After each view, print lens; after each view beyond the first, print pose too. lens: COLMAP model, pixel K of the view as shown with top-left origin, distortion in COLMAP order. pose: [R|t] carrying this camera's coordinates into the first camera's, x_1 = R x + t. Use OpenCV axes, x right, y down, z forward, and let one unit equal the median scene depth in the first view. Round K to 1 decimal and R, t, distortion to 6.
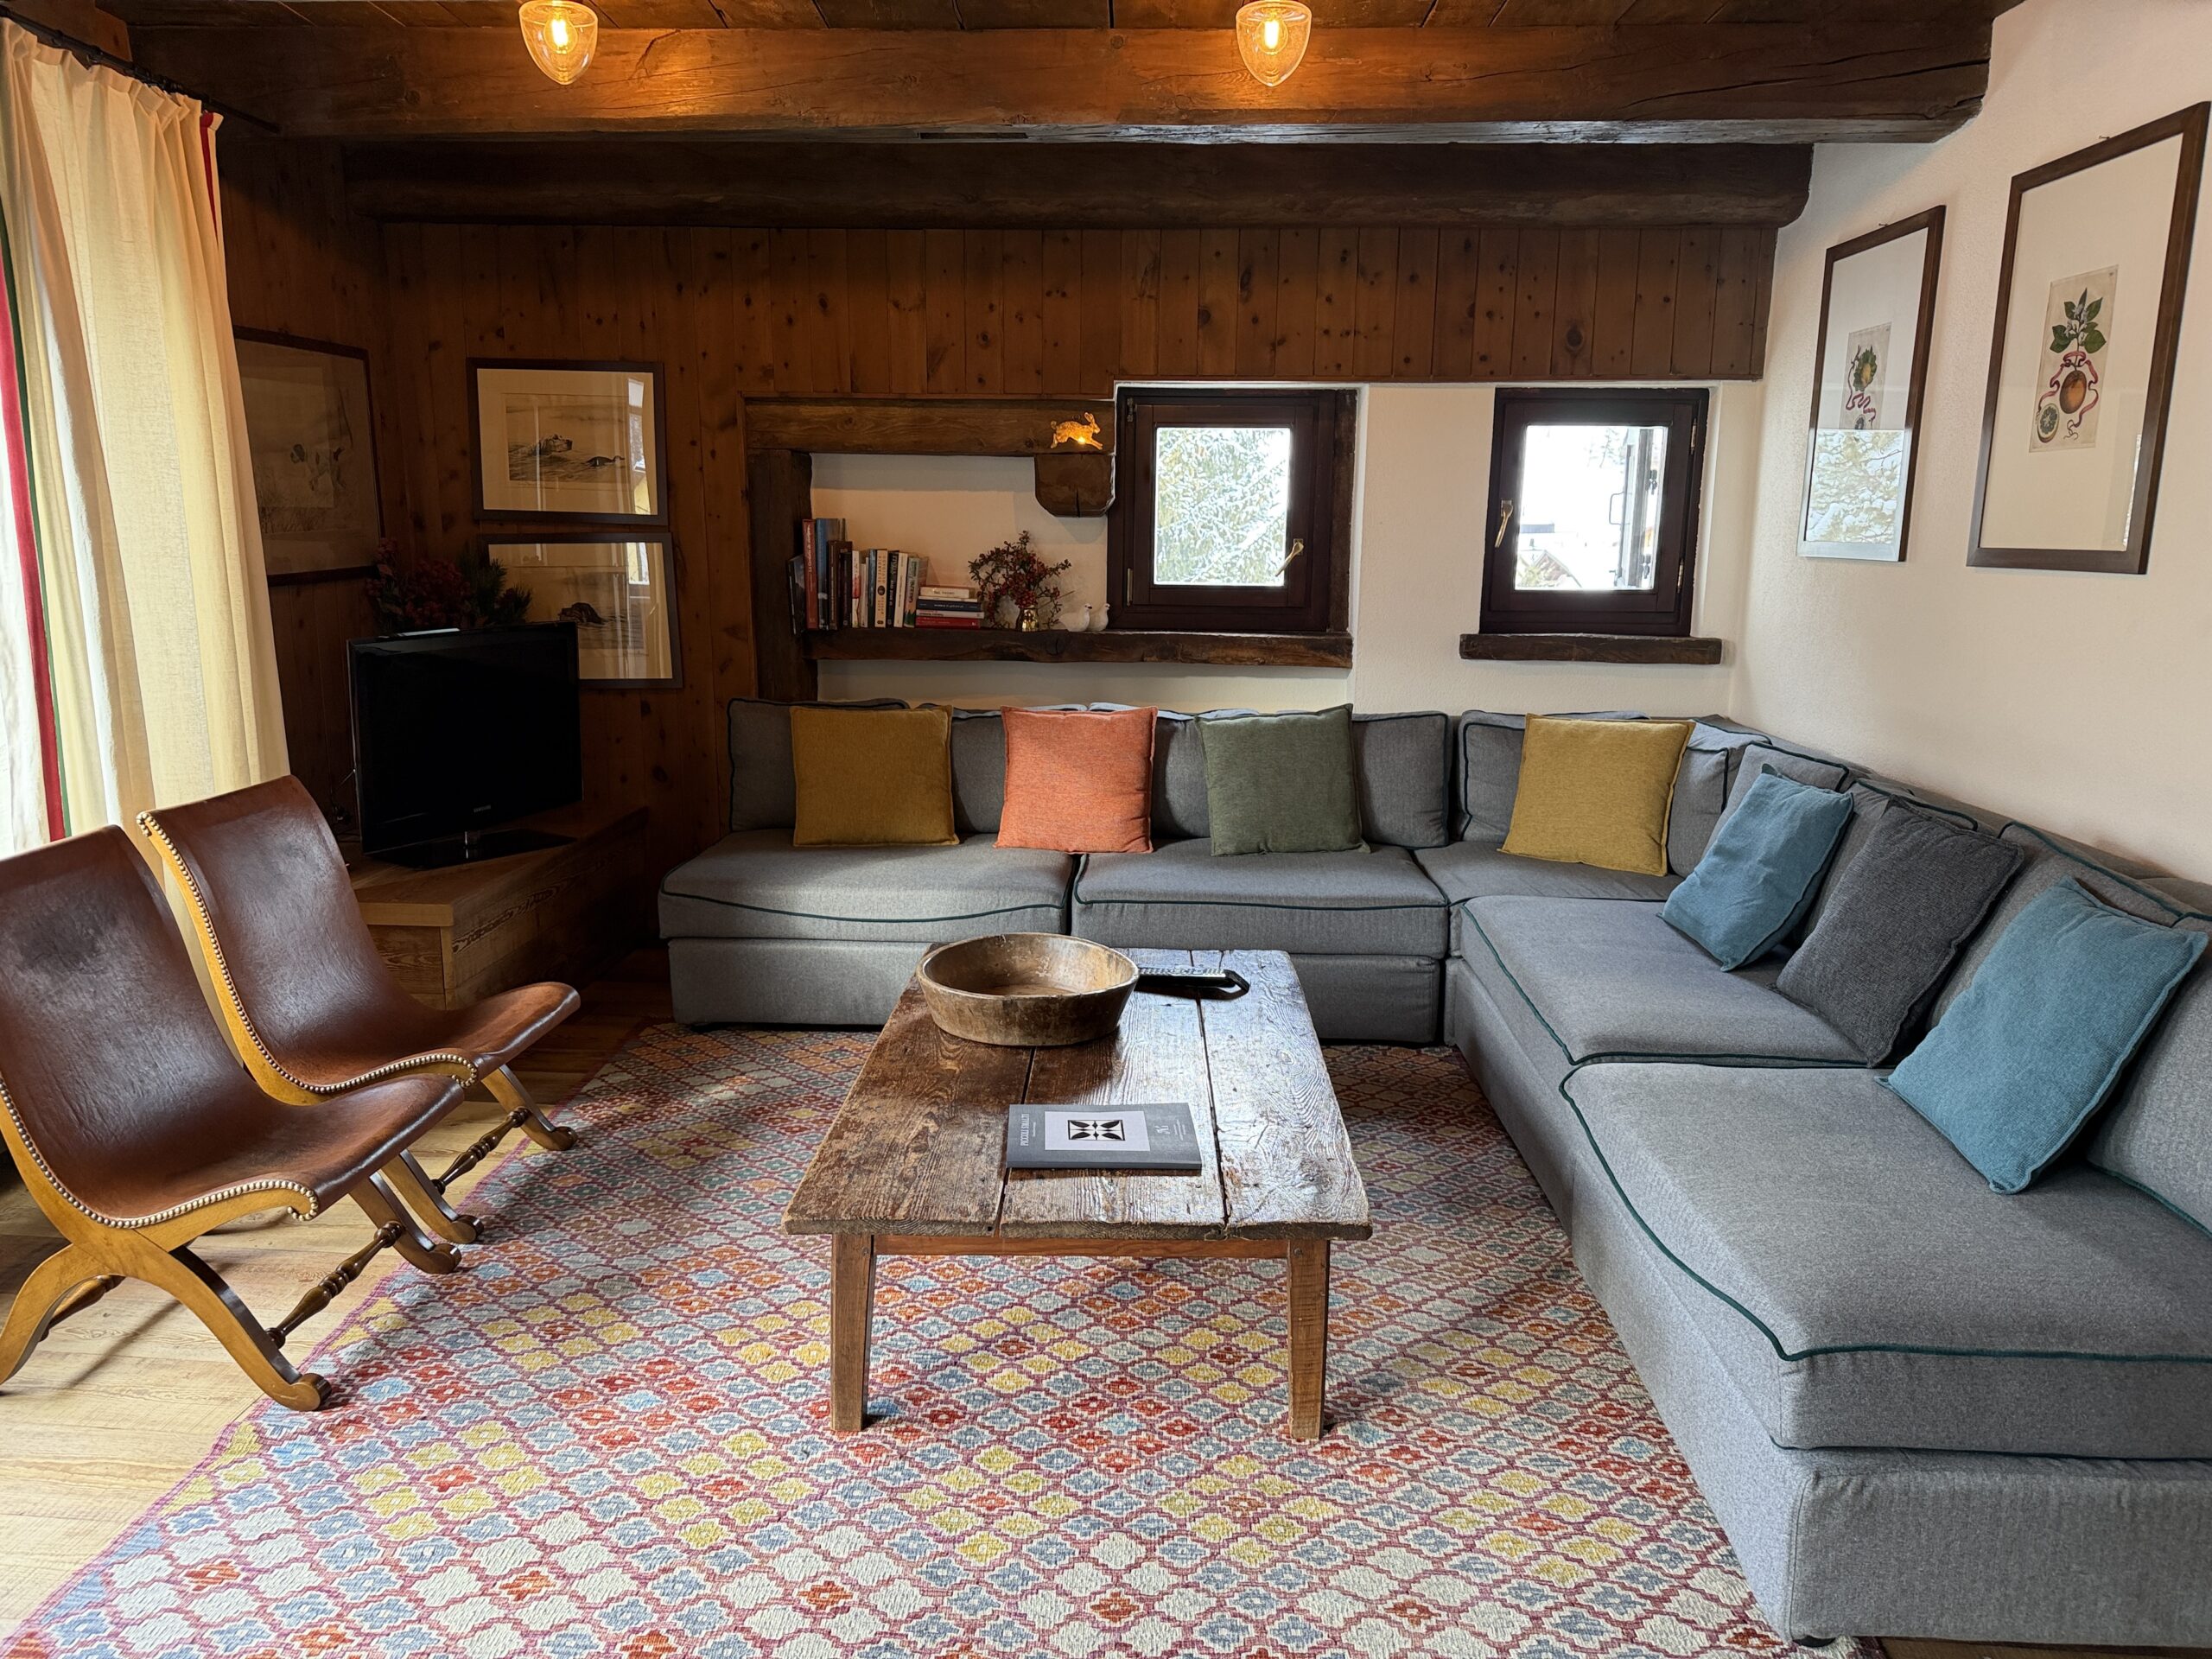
lens RADIAL K [[1548.6, 0, 1111.1], [0, 1548.6, 835.1], [0, 0, 1]] dist [0.056492, -0.066771]
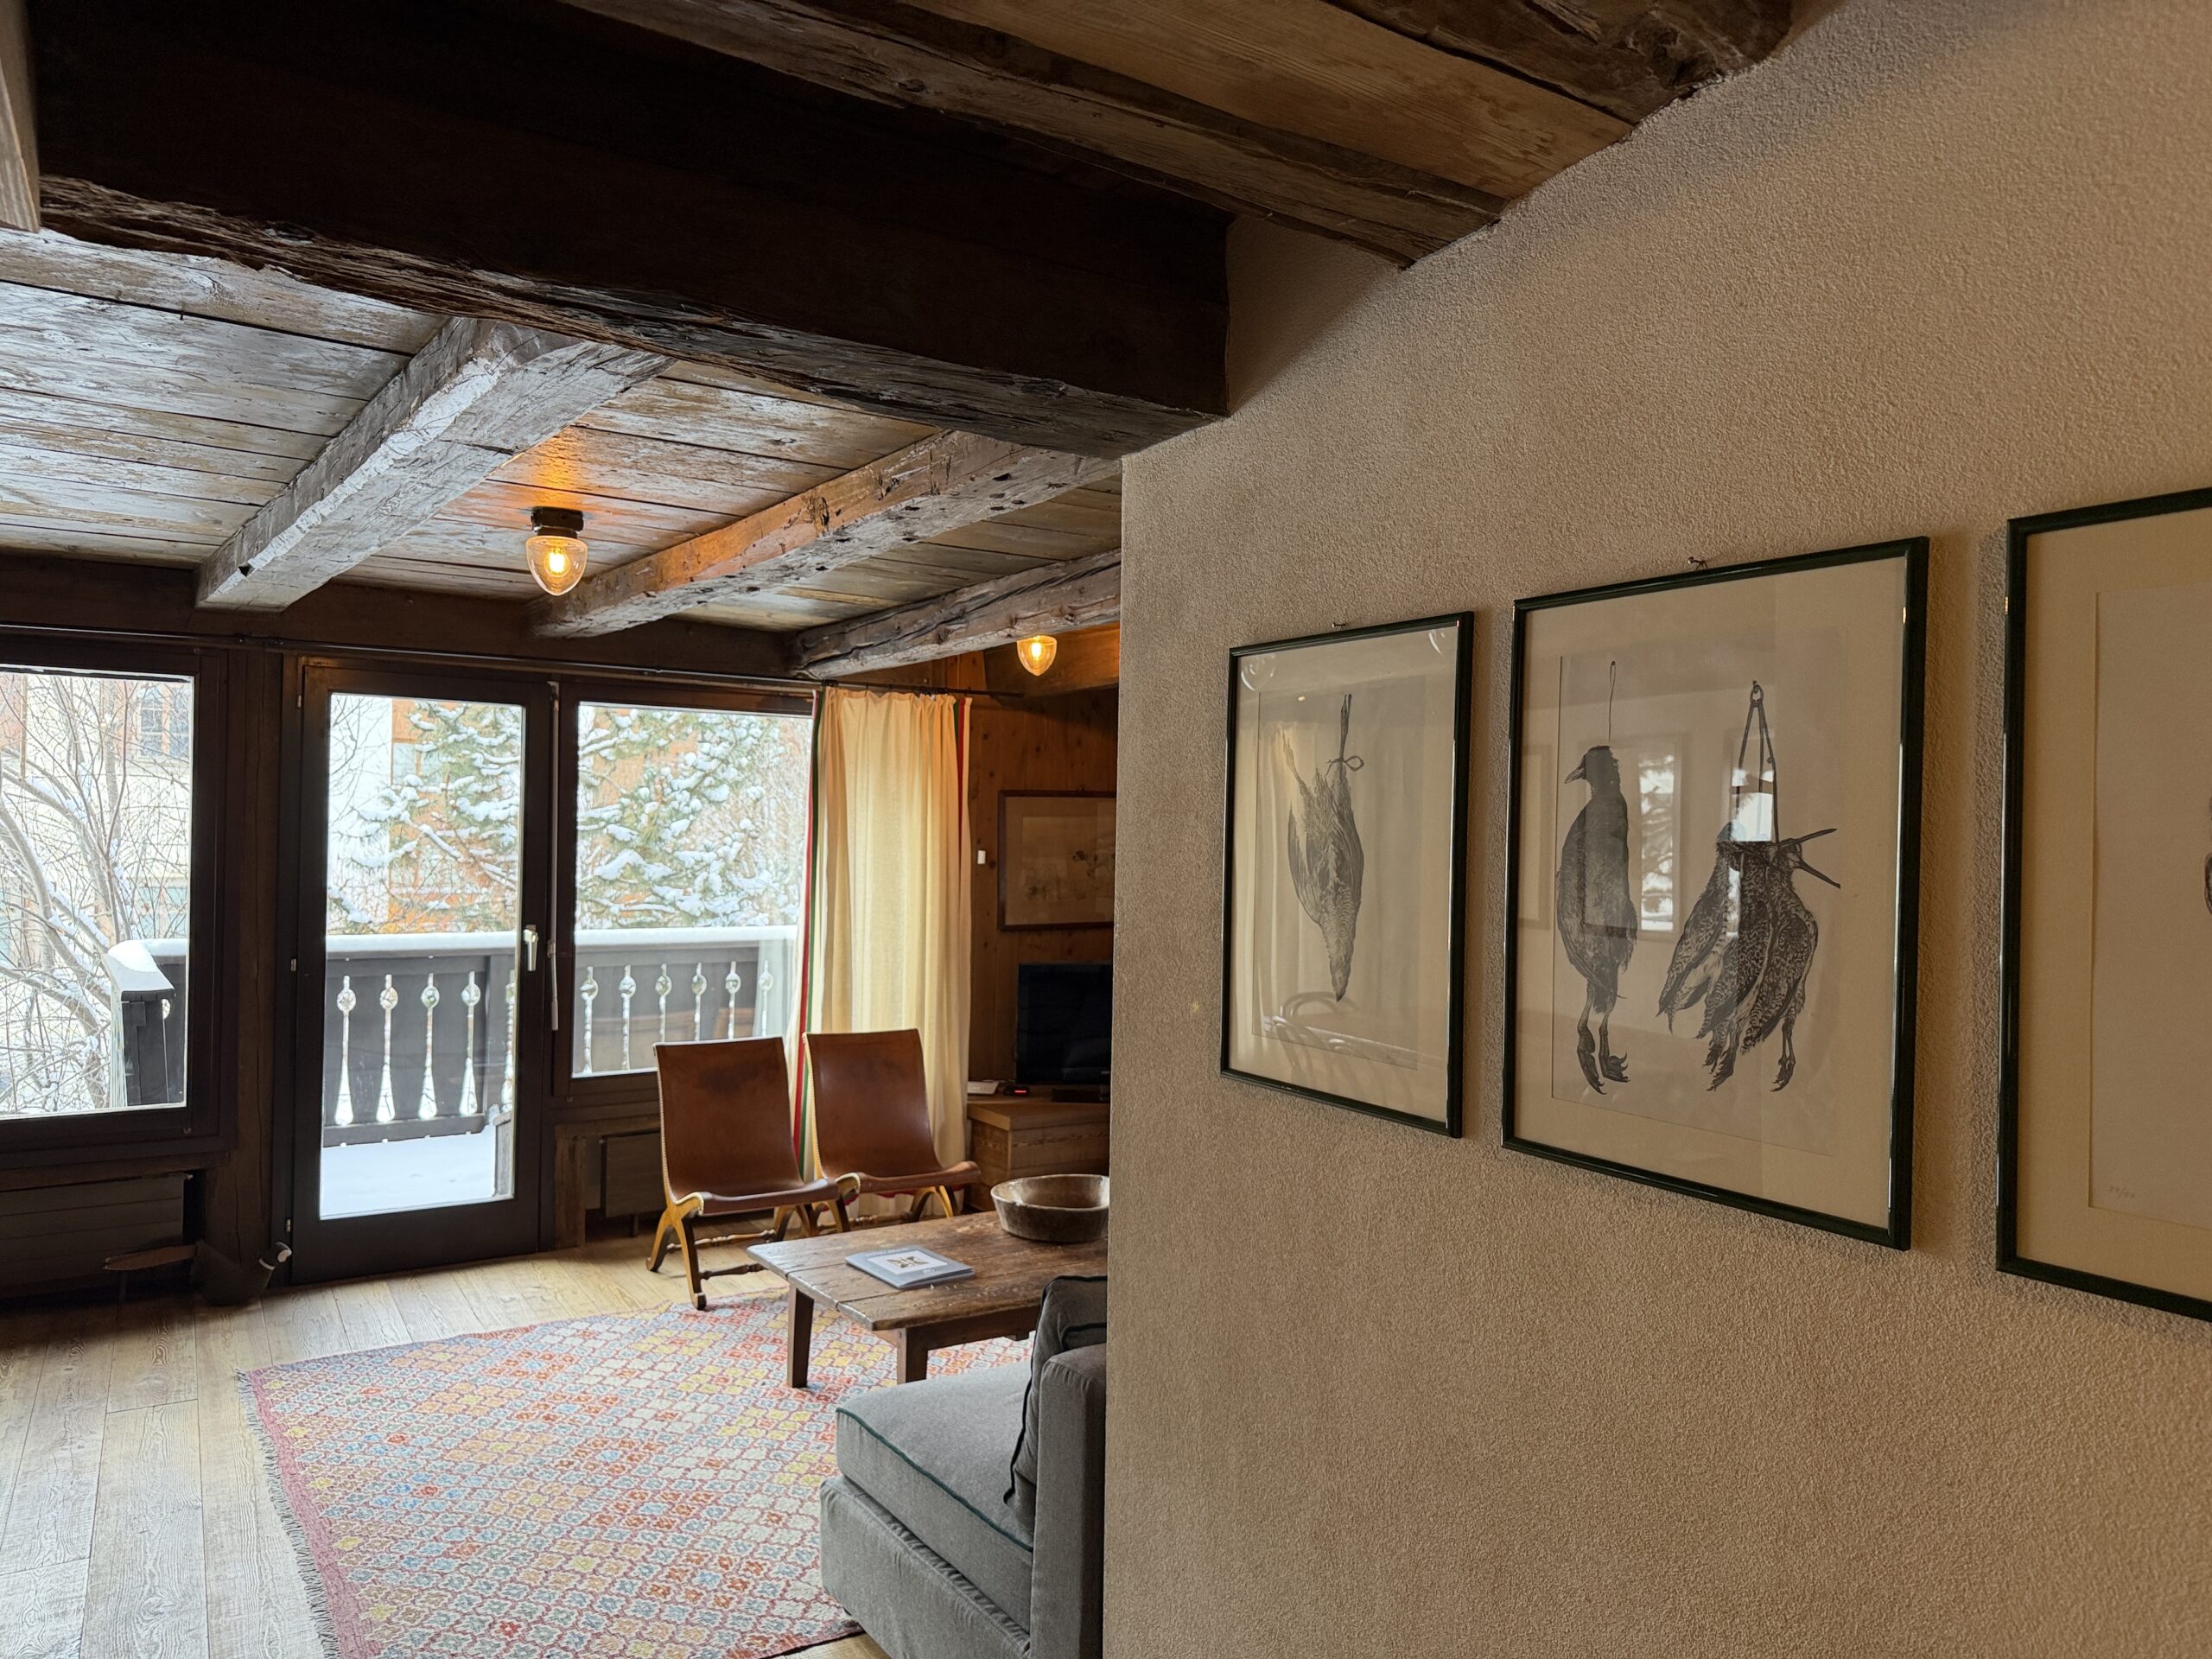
lens RADIAL K [[1548.6, 0, 1088.5], [0, 1548.6, 811.5], [0, 0, 1]] dist [0.056492, -0.066771]
pose [[0.575044, -0.013441, -0.818012, 1.134004], [-0.175269, 0.974627, -0.139225, -0.071077], [0.799128, 0.223432, 0.558098, 0.051869]]
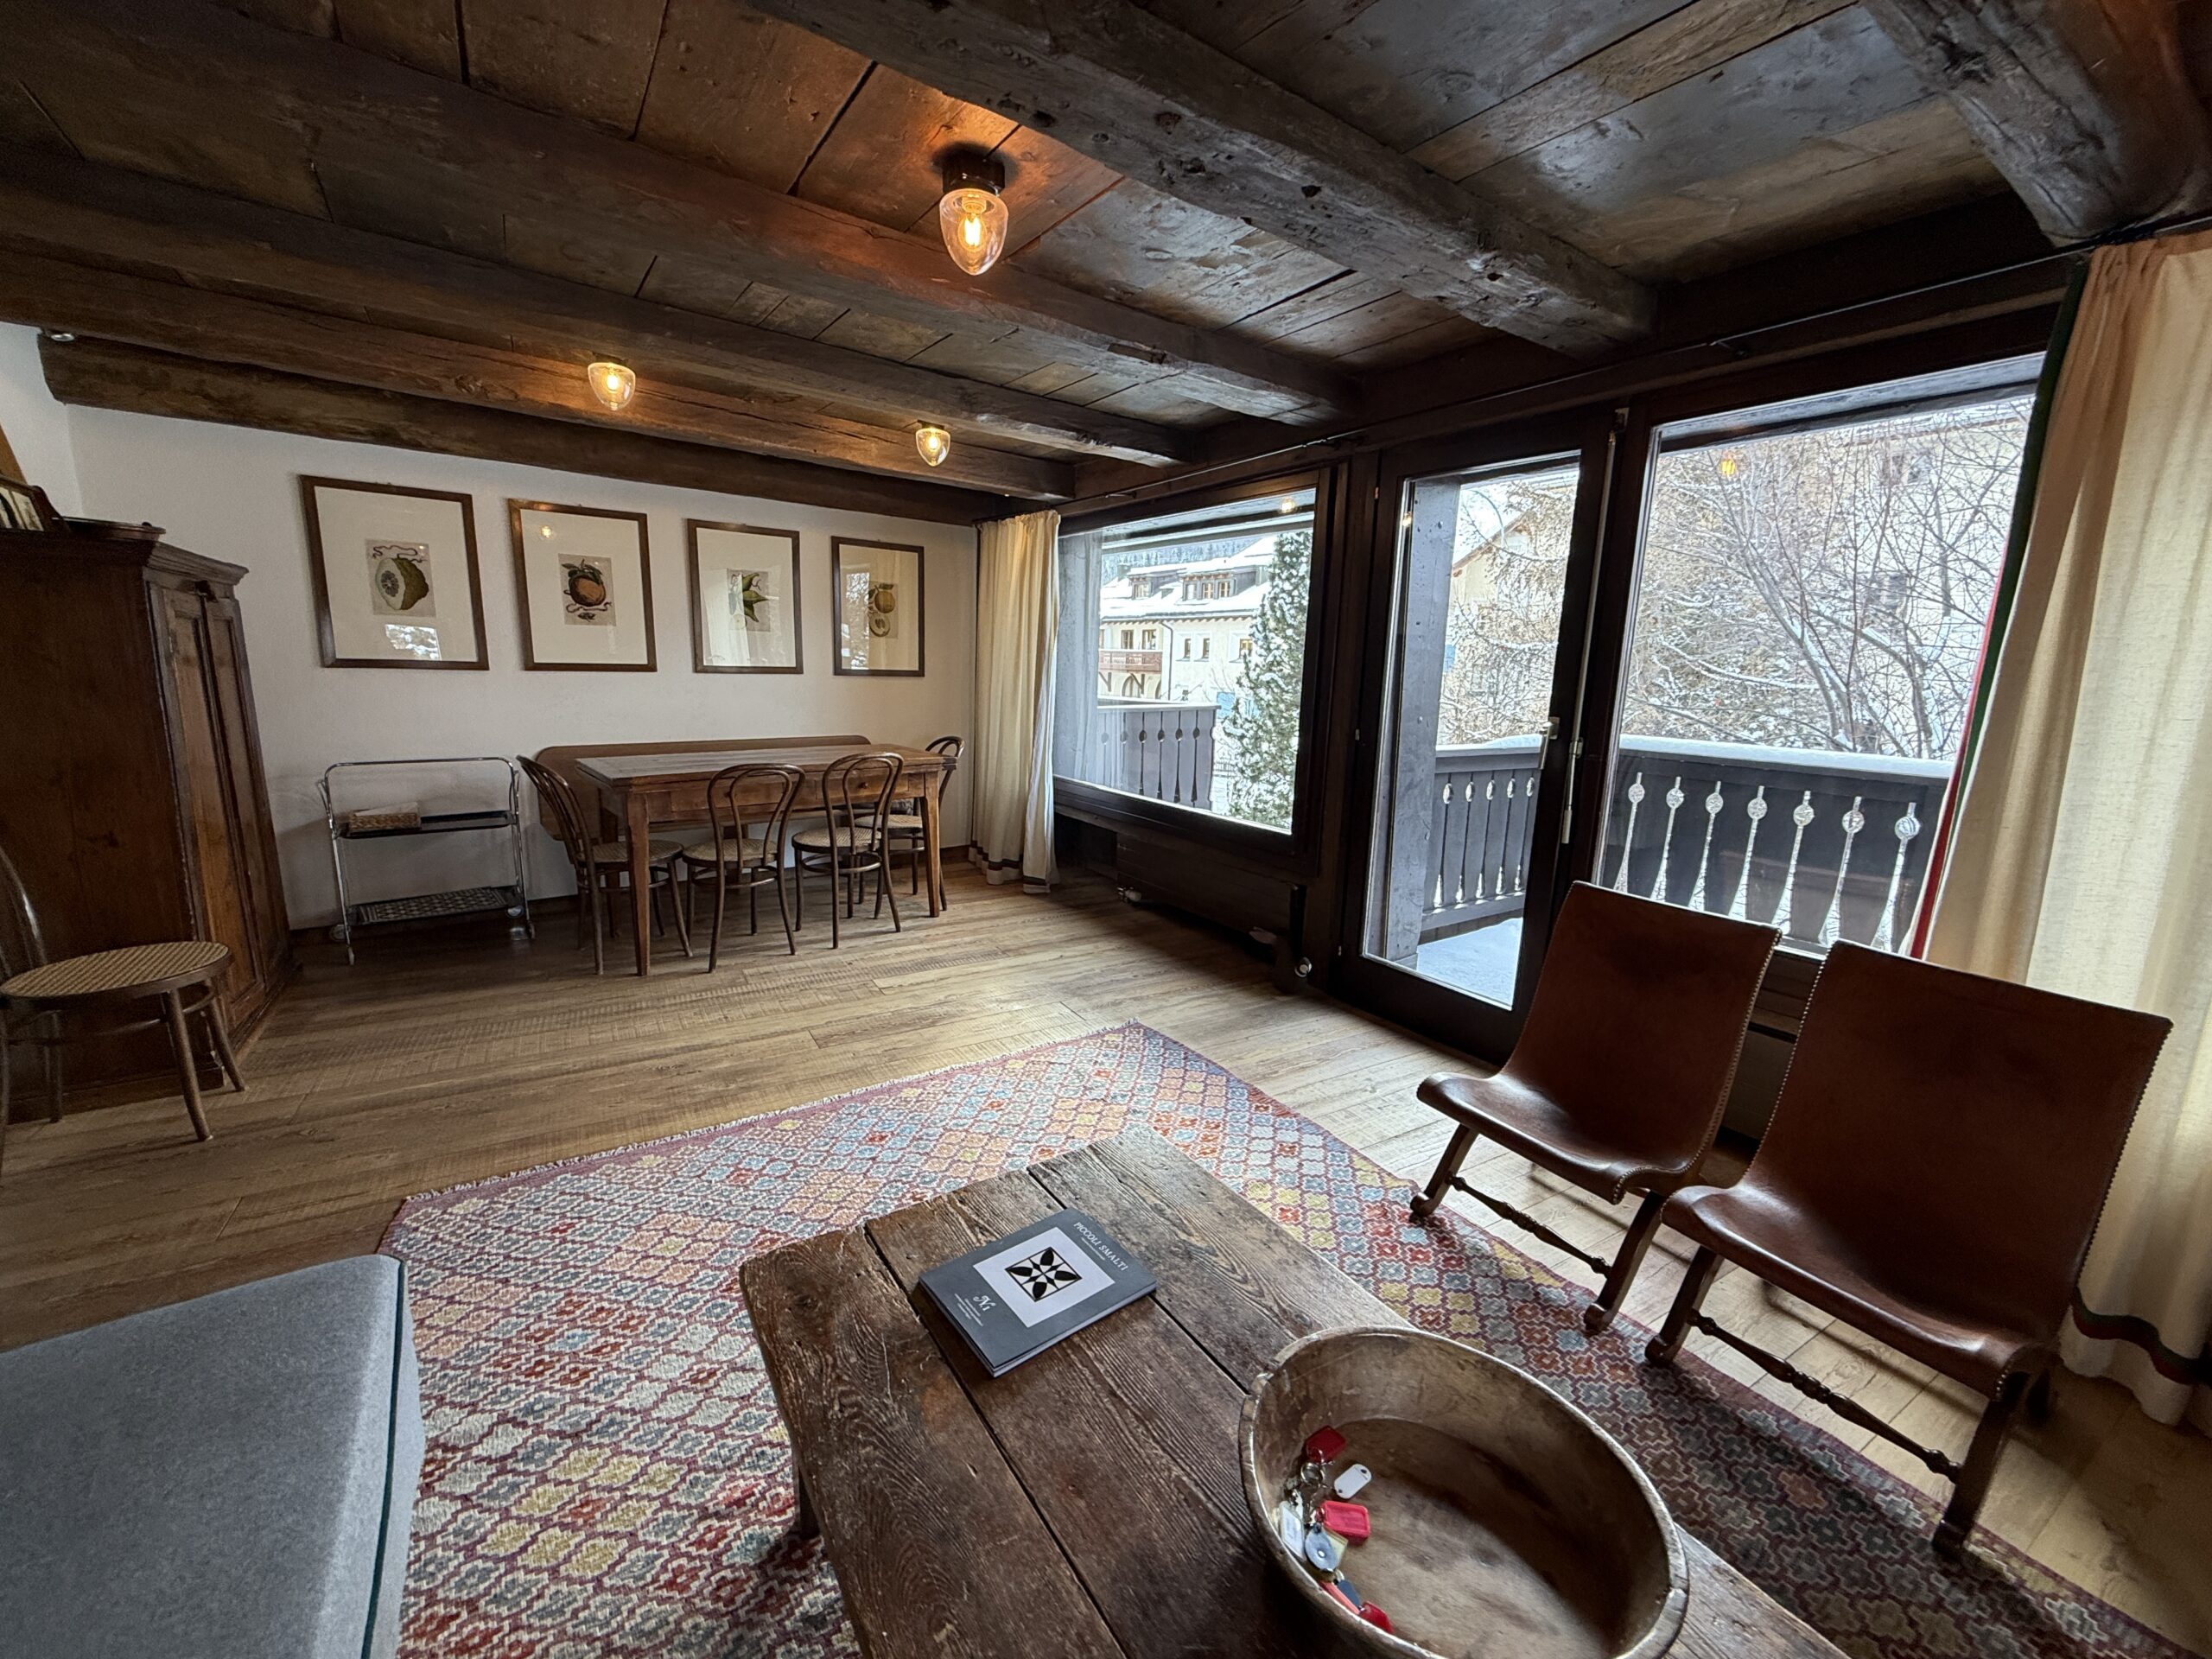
lens RADIAL K [[879.8, 0, 1105.1], [0, 879.8, 825.0], [0, 0, 1]] dist [-0.002044, 0.001207]
pose [[-0.817600, 0.071589, -0.571319, 0.190925], [-0.153274, 0.929379, 0.335801, -0.201353], [0.555012, 0.362119, -0.748887, 0.982220]]
